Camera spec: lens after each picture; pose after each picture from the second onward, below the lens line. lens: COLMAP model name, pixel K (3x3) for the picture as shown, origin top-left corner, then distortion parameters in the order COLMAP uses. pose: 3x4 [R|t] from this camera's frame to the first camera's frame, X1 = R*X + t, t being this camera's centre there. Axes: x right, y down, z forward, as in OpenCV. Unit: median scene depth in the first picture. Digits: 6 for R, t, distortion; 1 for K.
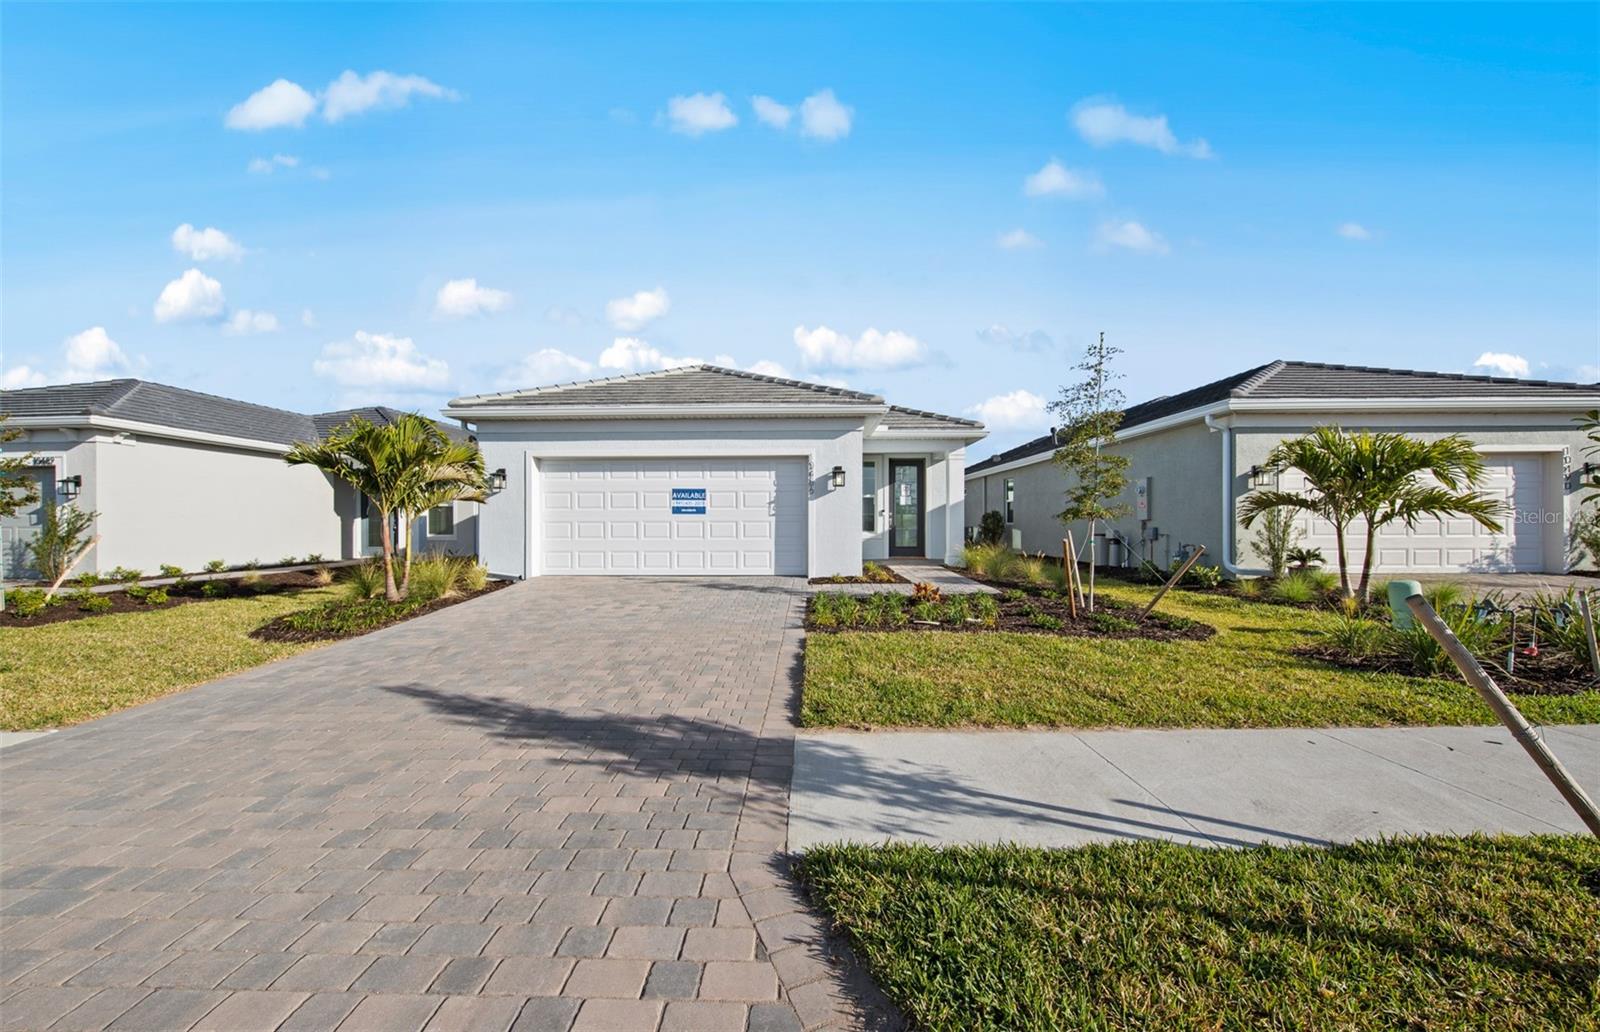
lens RADIAL K [[609.2, 0, 787.2], [0, 609.2, 524.2], [0, 0, 1]] dist [-0.003576, 0.000186]
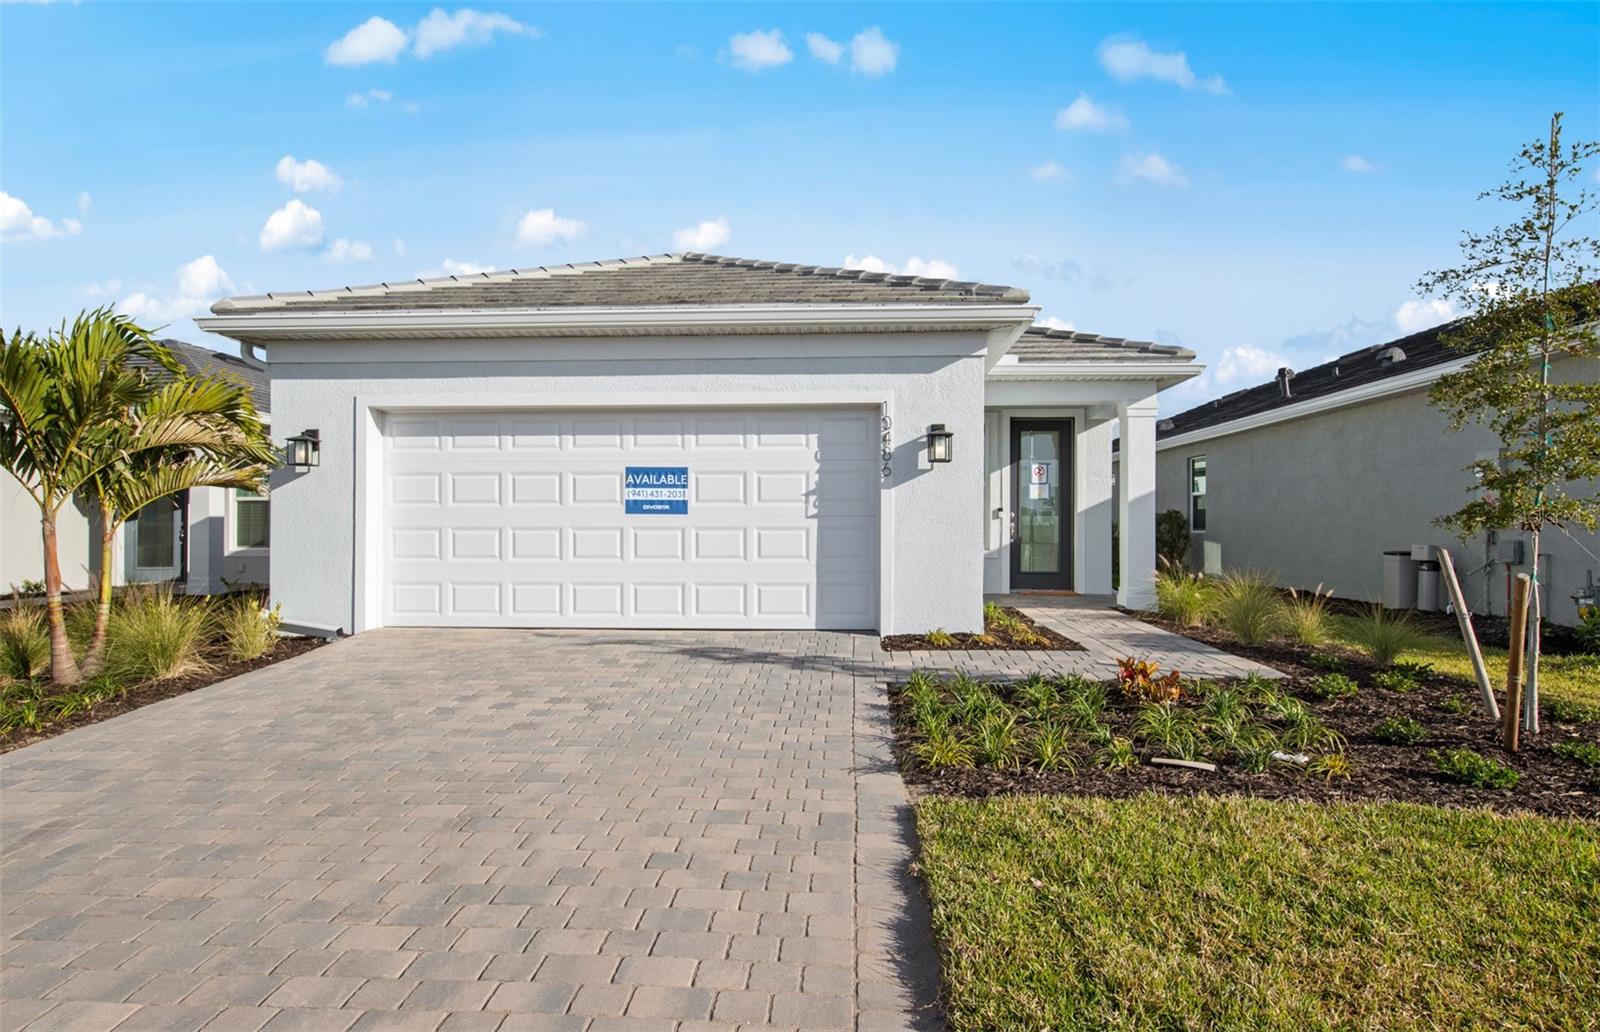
lens RADIAL K [[895.0, 0, 791.7], [0, 895.0, 521.1], [0, 0, 1]] dist [-0.000054, 0.000180]
pose [[0.999629, 0.002603, -0.027127, -0.021332], [-0.002873, 0.999947, -0.009904, -0.002896], [0.027100, 0.009979, 0.999583, 0.219015]]
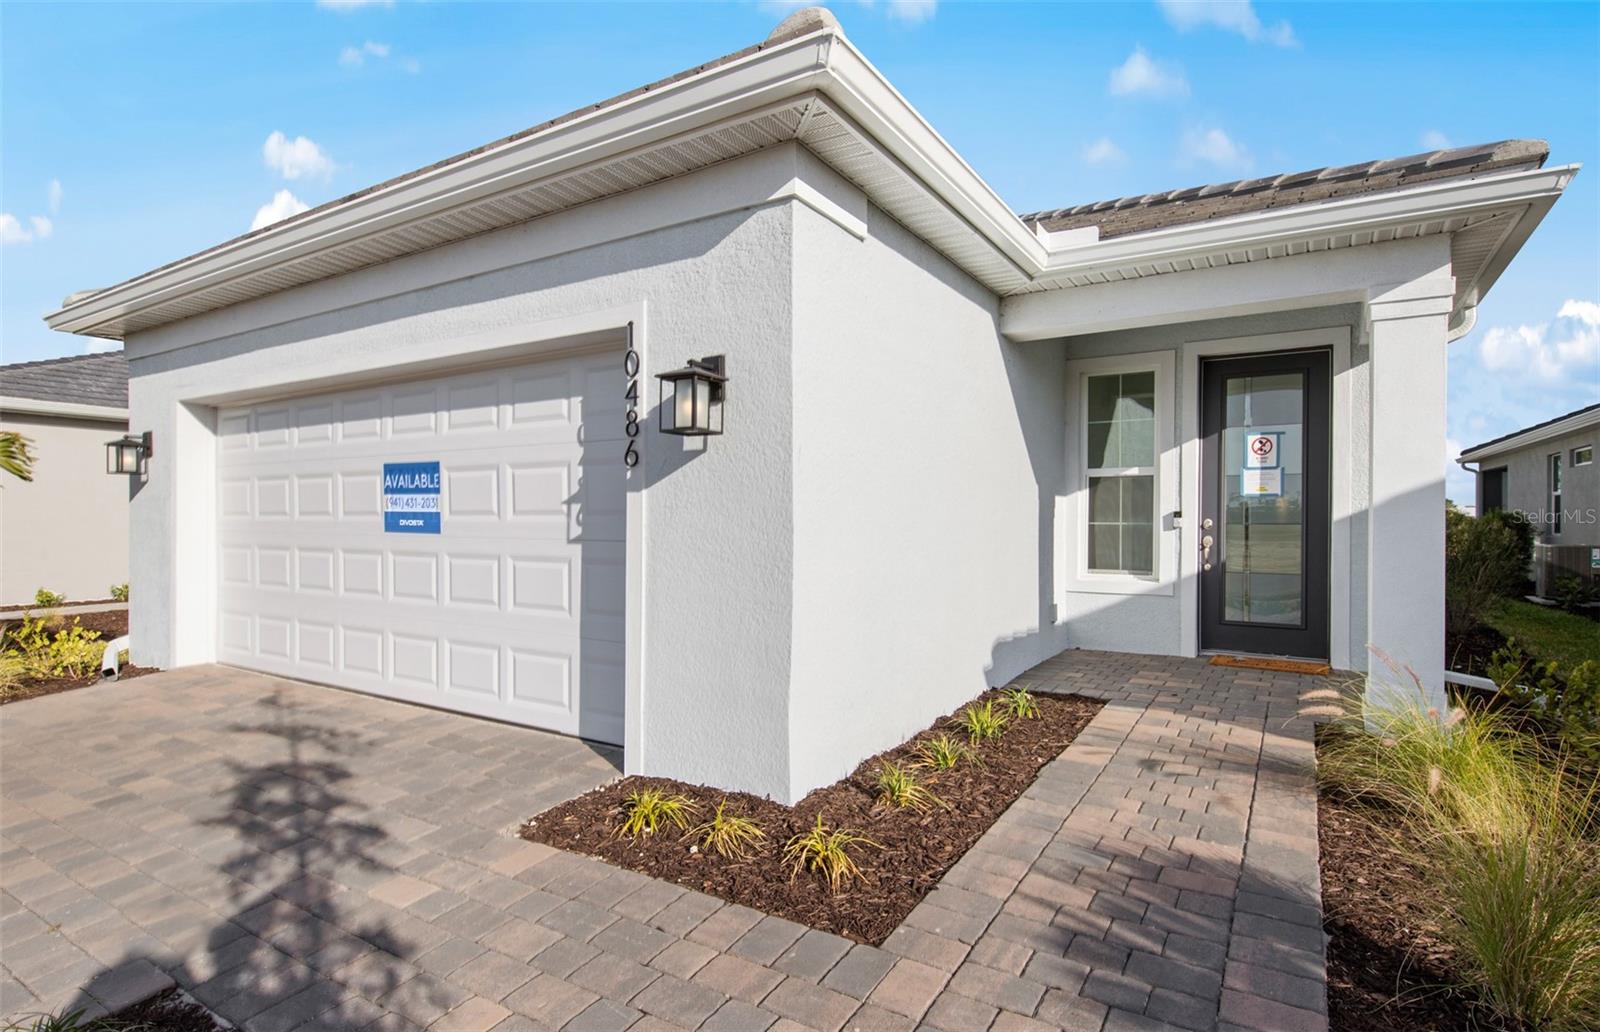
lens RADIAL K [[819.2, 0, 795.0], [0, 819.2, 518.8], [0, 0, 1]] dist [0.005859, 0.000254]
pose [[0.865848, 0.003928, -0.500291, 0.283464], [-0.004100, 0.999991, 0.000756, -0.026623], [0.500290, 0.001397, 0.865857, 0.708861]]
